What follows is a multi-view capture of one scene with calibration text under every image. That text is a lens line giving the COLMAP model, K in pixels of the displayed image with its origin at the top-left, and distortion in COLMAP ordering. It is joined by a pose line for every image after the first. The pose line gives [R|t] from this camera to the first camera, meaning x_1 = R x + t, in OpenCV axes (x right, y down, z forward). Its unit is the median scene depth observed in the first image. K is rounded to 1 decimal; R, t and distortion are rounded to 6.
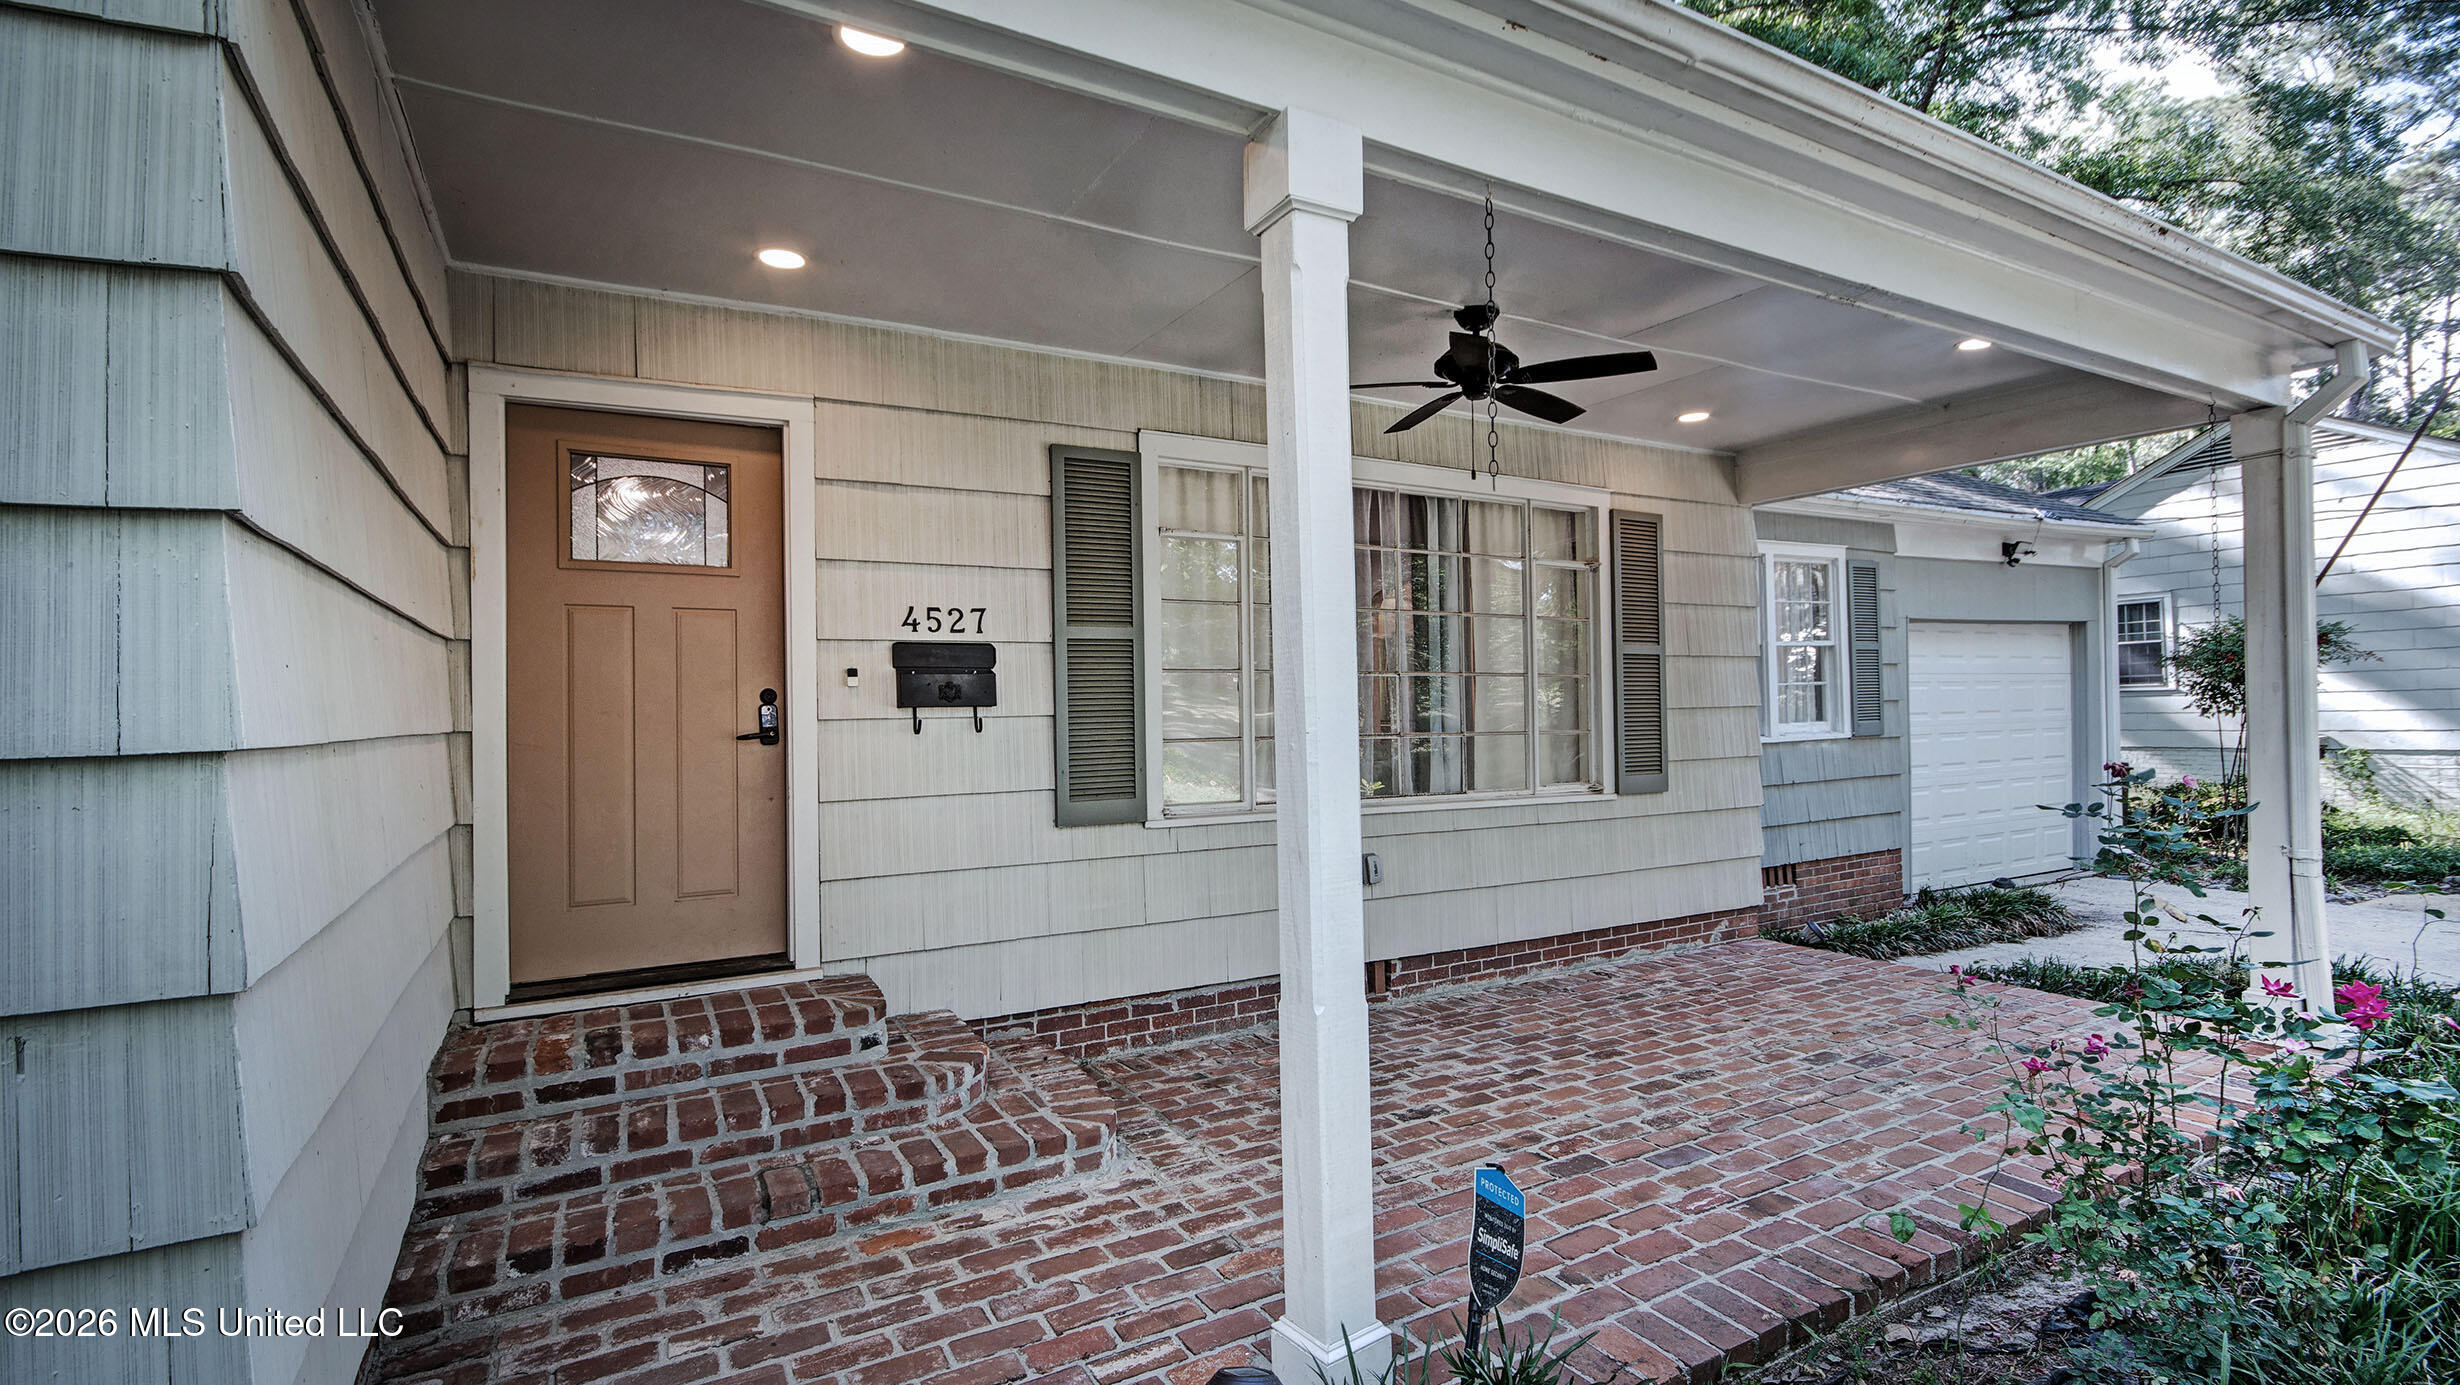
lens RADIAL K [[1136.7, 0, 1230.0], [0, 1136.7, 692.5], [0, 0, 1]] dist [-0.000076, -0.000005]
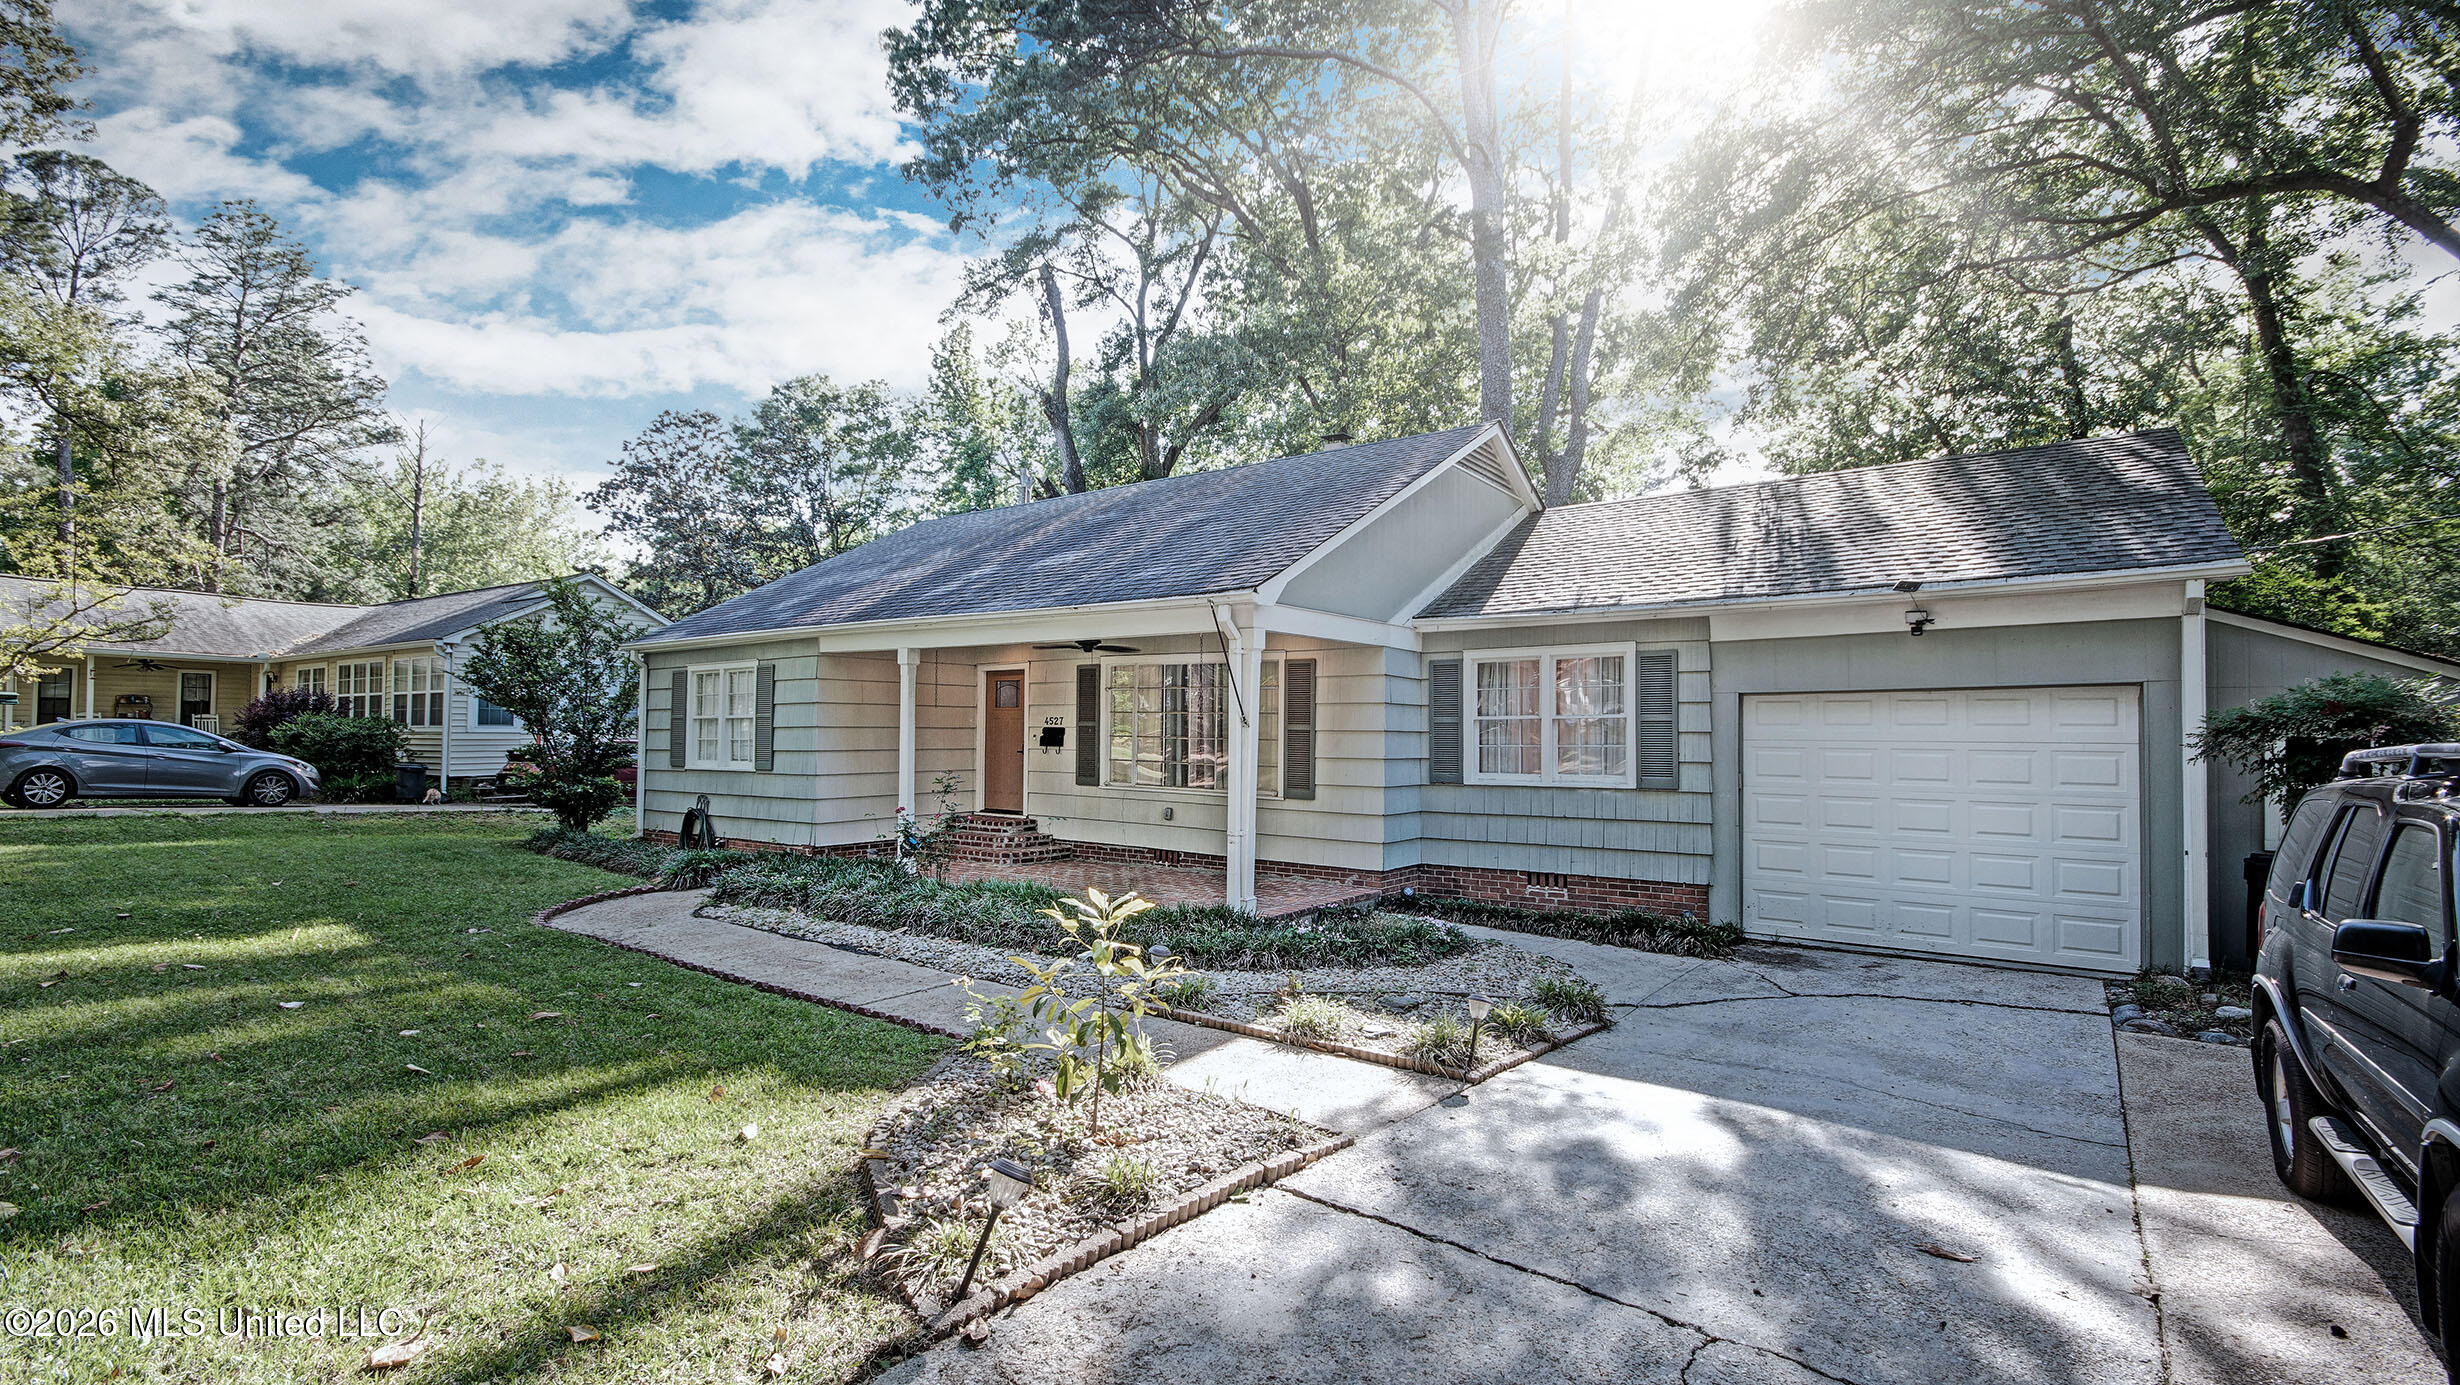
lens RADIAL K [[1063.8, 0, 1228.9], [0, 1063.8, 705.6], [0, 0, 1]] dist [-0.000993, -0.000439]
pose [[0.424560, -0.000853, -0.905399, 2.304316], [0.000528, 1.000000, -0.000694, -0.086197], [0.905399, -0.000183, 0.424561, 0.102943]]
